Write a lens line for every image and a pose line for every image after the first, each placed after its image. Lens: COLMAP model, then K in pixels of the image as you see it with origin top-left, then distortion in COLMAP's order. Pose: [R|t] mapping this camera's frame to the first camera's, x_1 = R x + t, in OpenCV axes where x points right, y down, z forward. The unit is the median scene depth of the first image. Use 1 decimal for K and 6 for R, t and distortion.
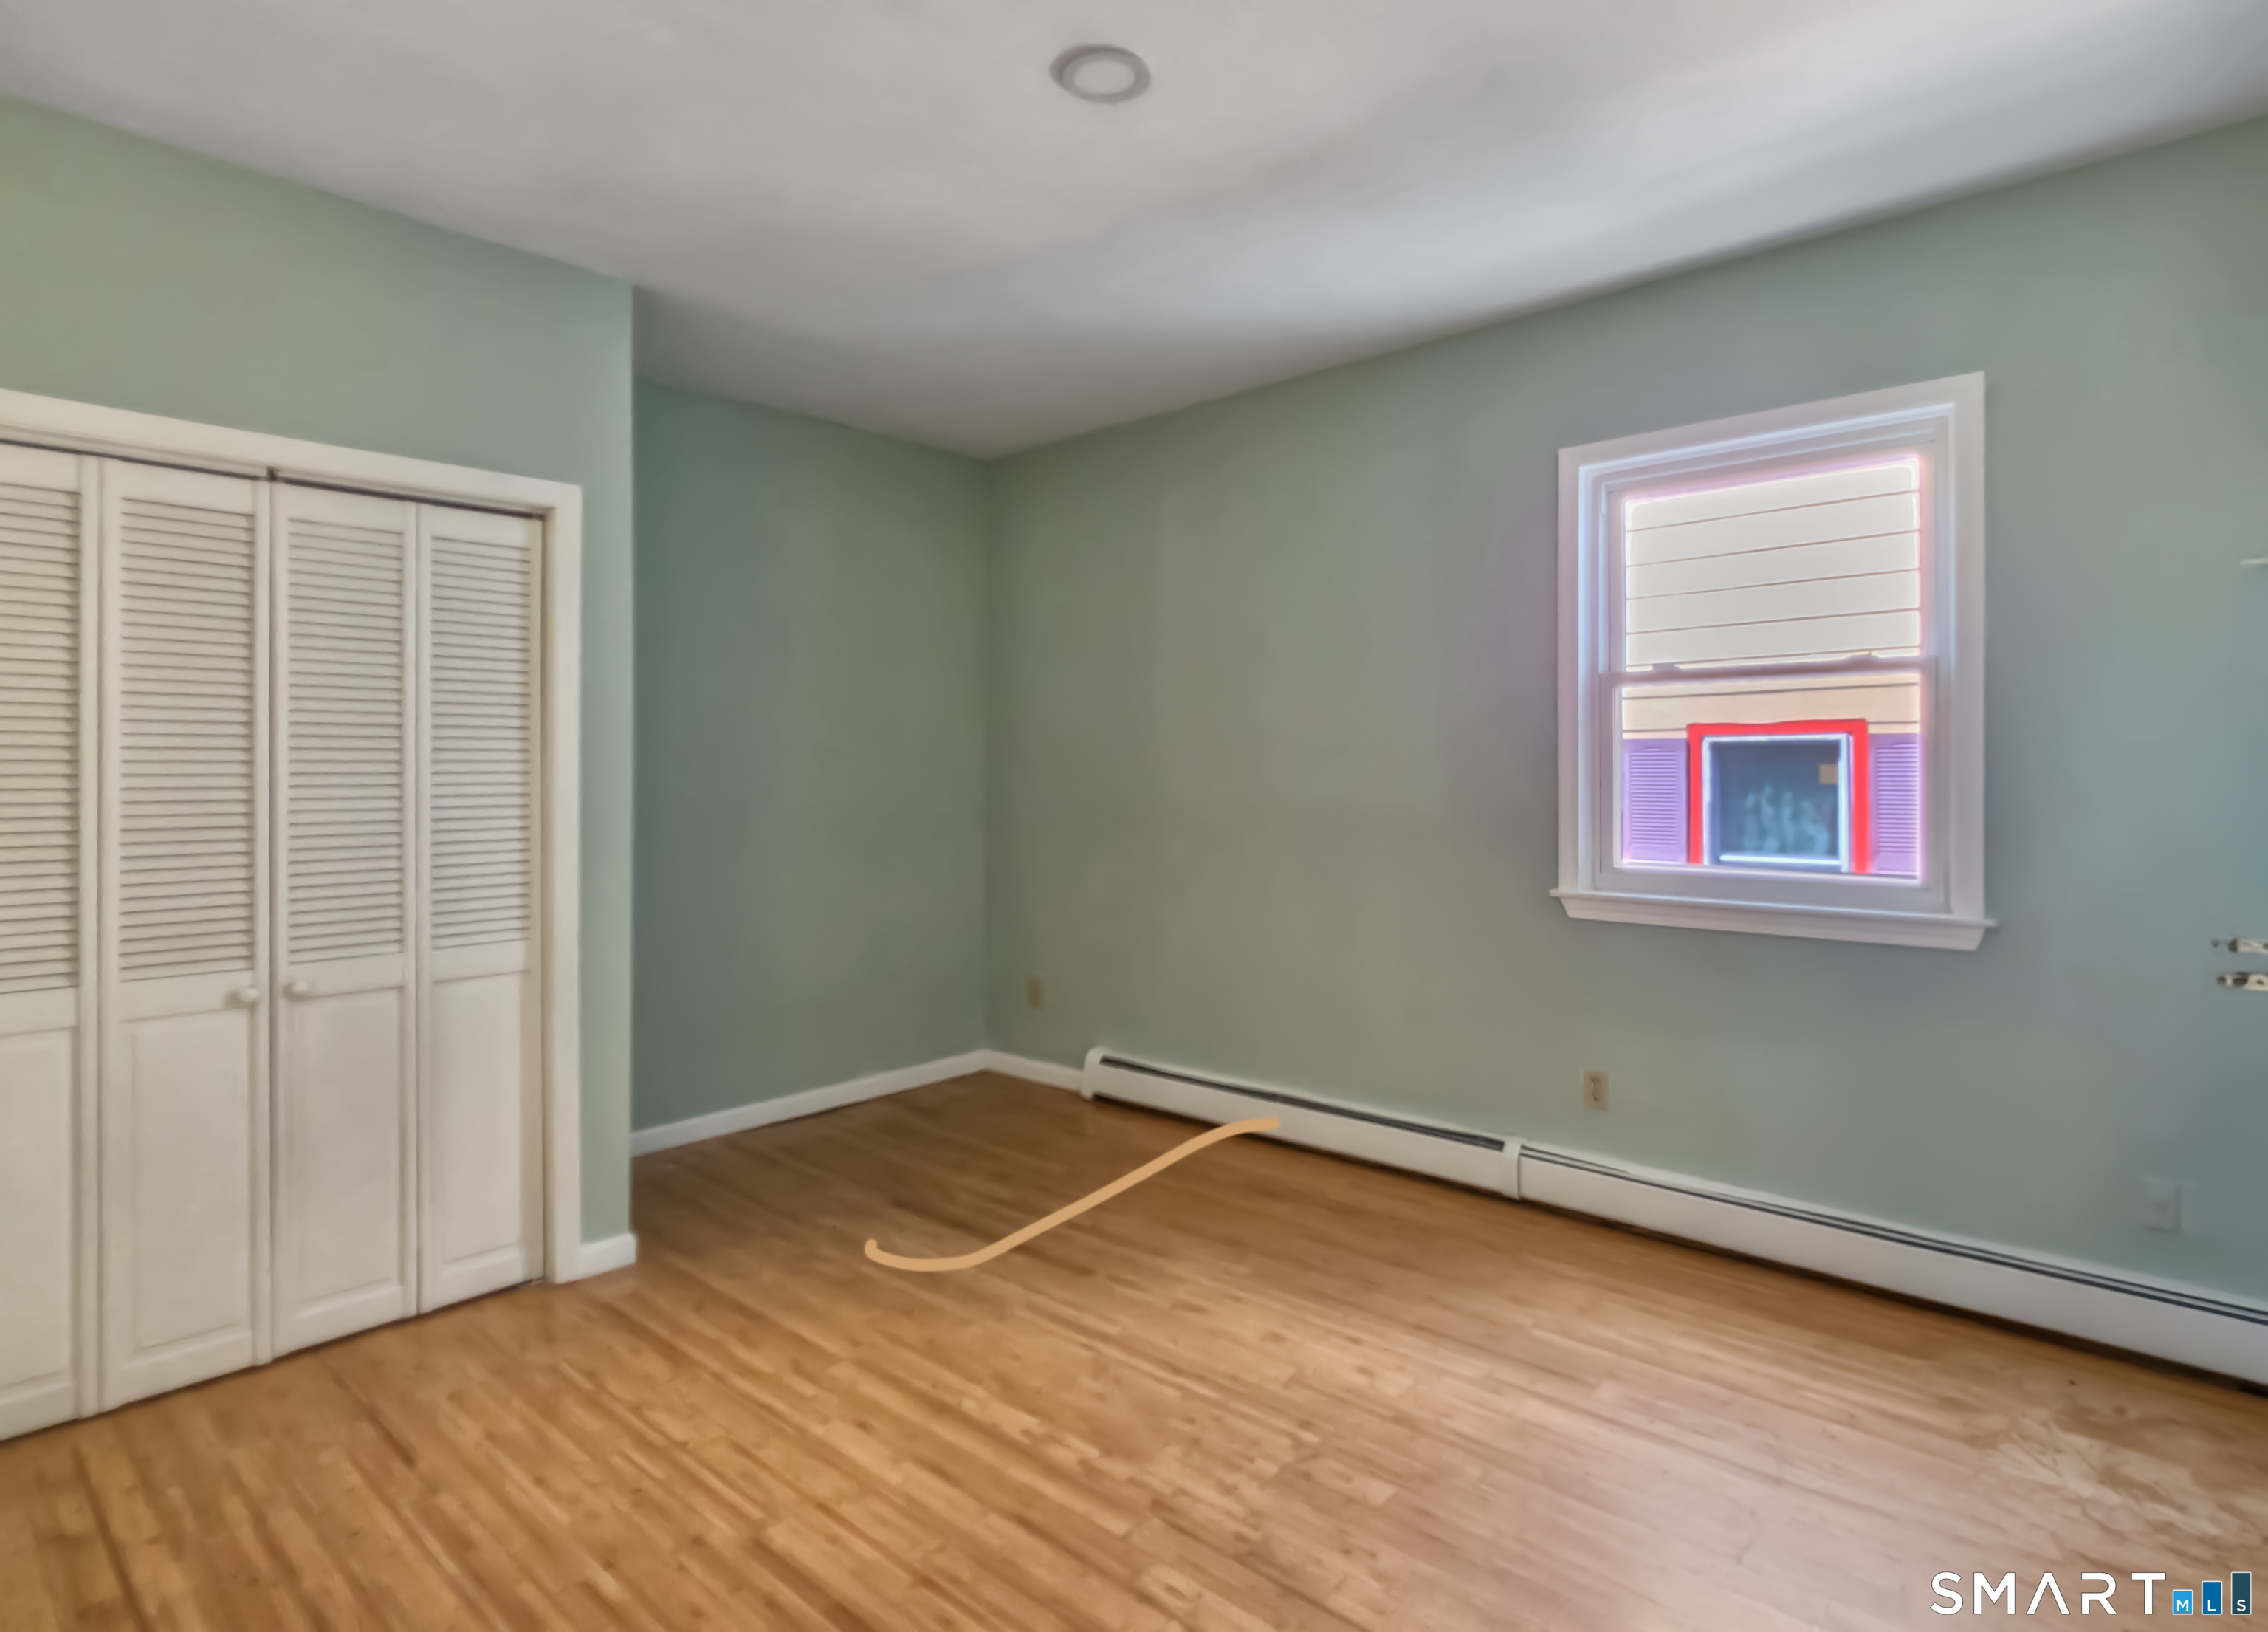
lens RADIAL K [[1207.7, 0, 1137.2], [0, 1207.7, 760.1], [0, 0, 1]] dist [-0.000443, -0.000115]
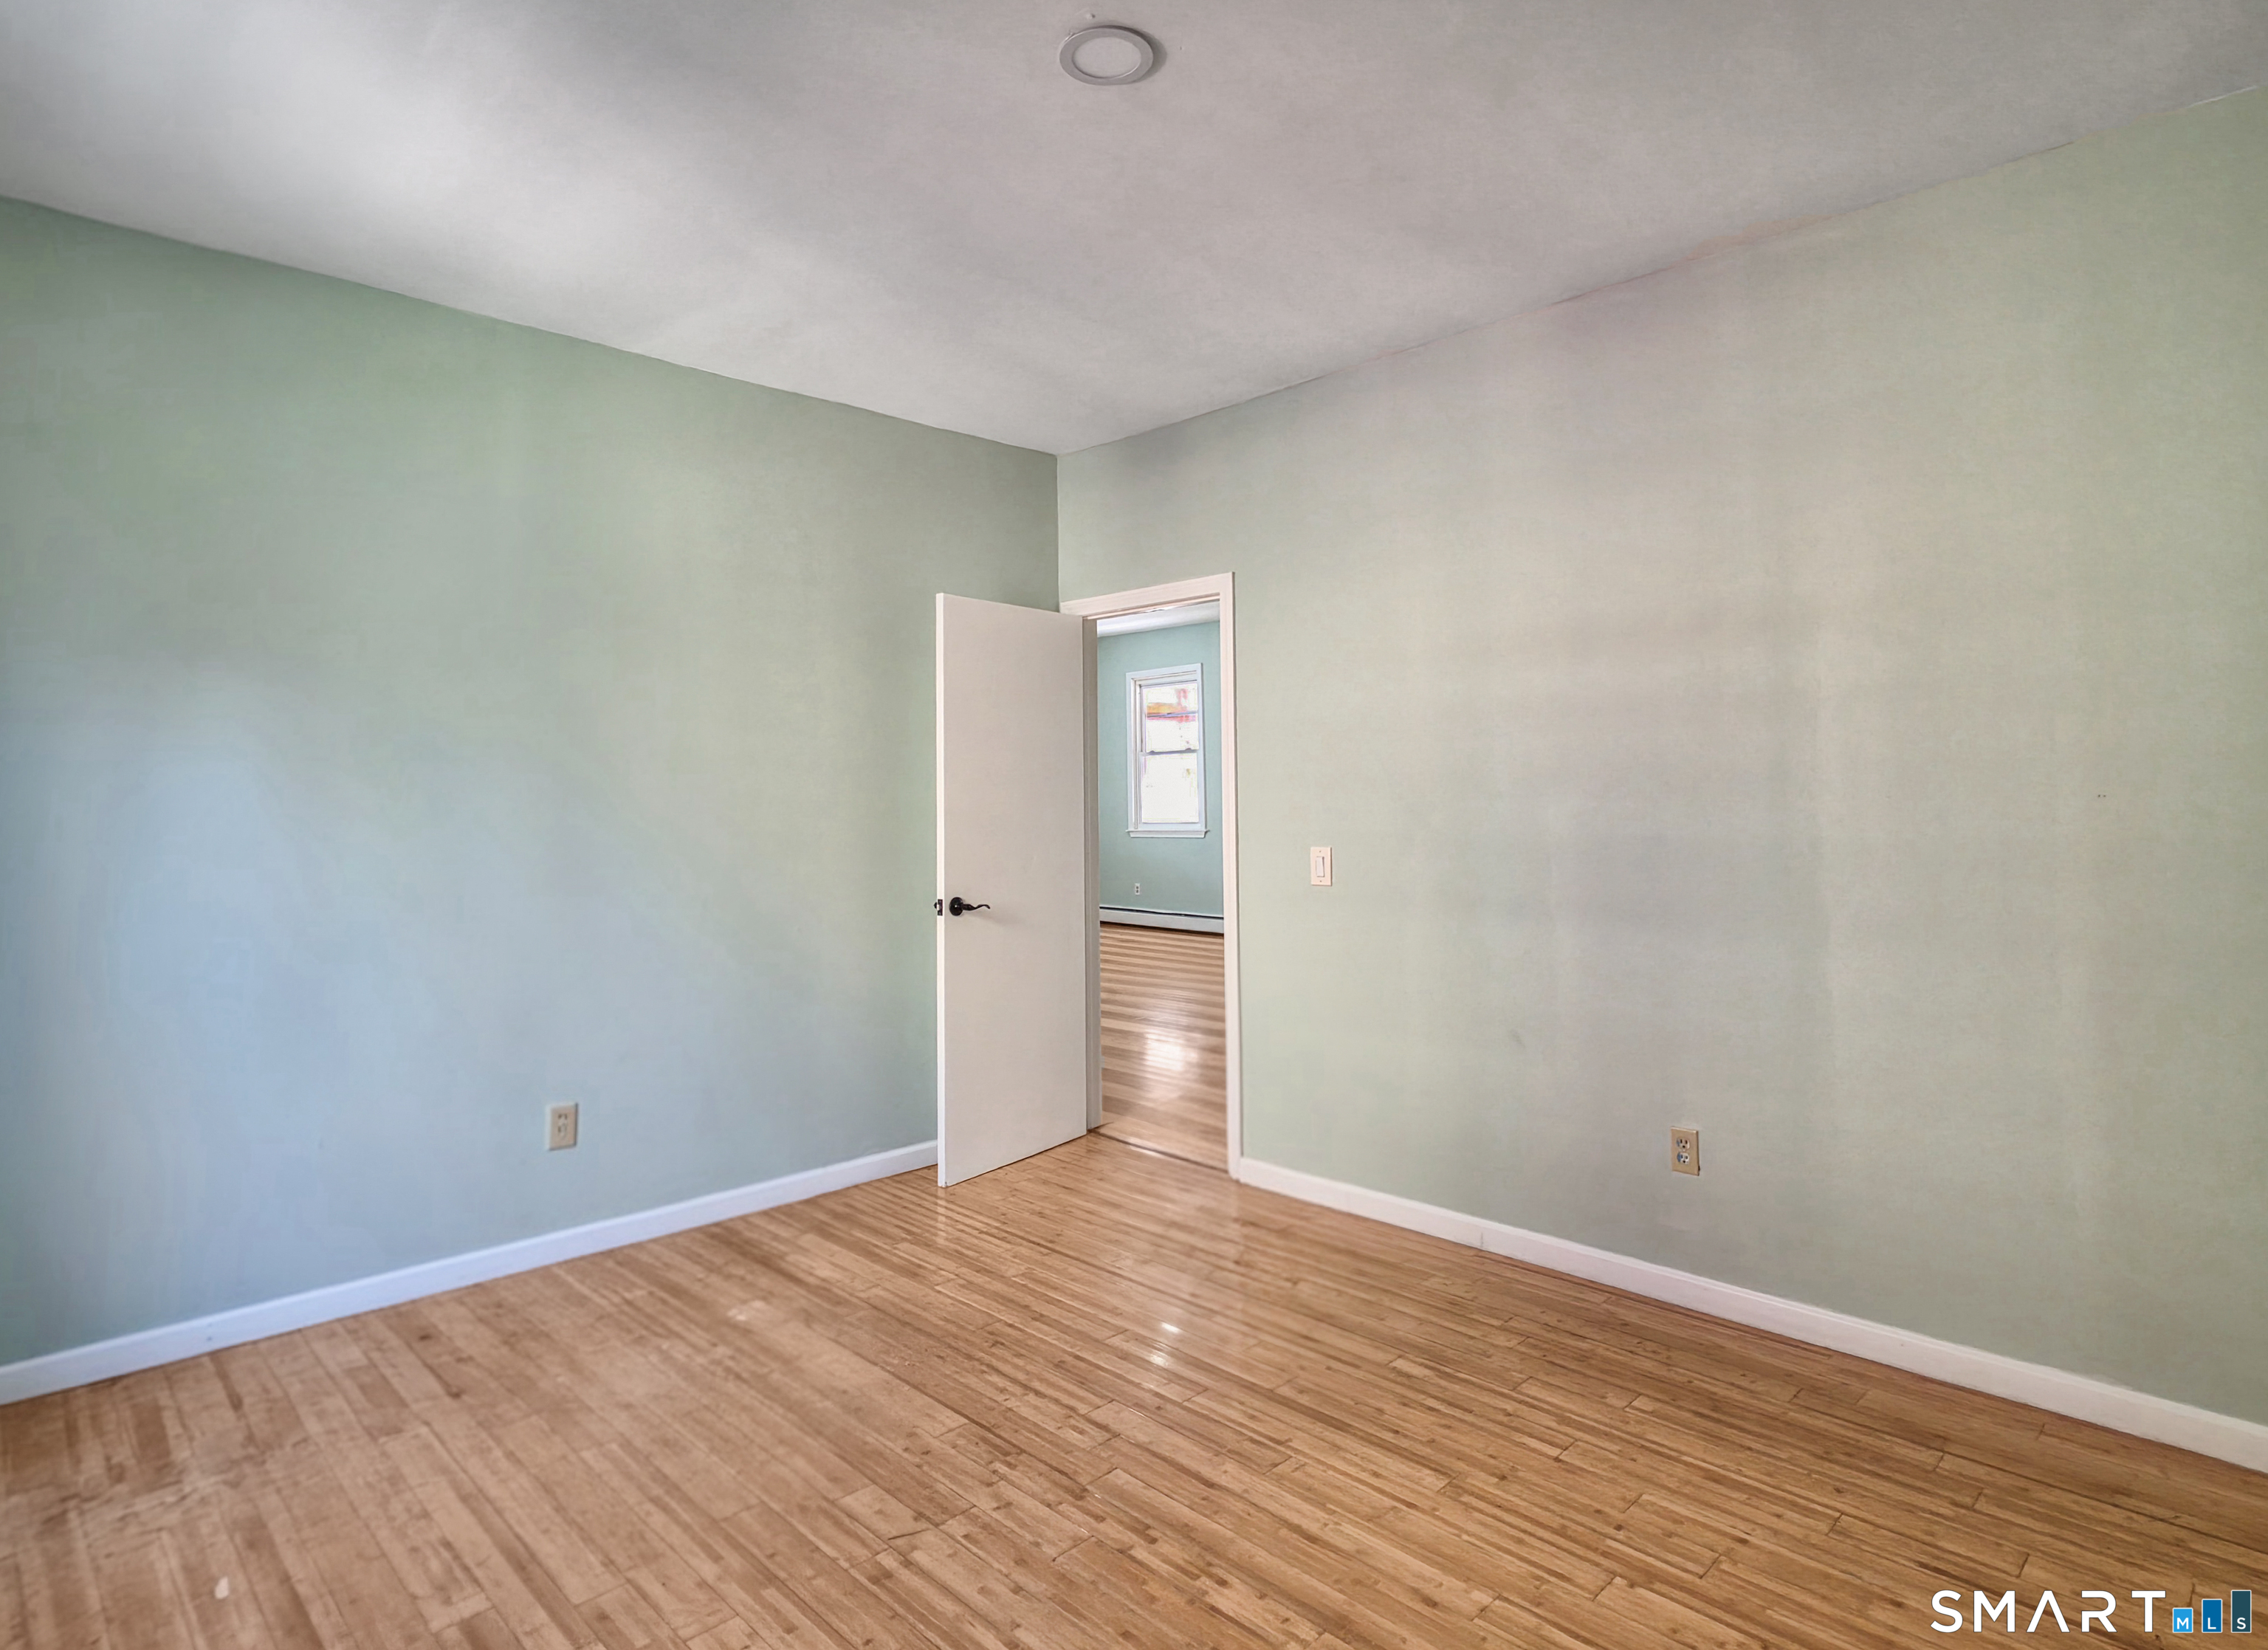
lens RADIAL K [[1220.2, 0, 1134.0], [0, 1220.2, 825.0], [0, 0, 1]] dist [0.000500, 0.000089]
pose [[-0.998373, 0.013755, 0.055332, -0.094487], [0.014509, 0.999807, 0.013251, 0.031935], [-0.055139, 0.014033, -0.998380, 2.010009]]
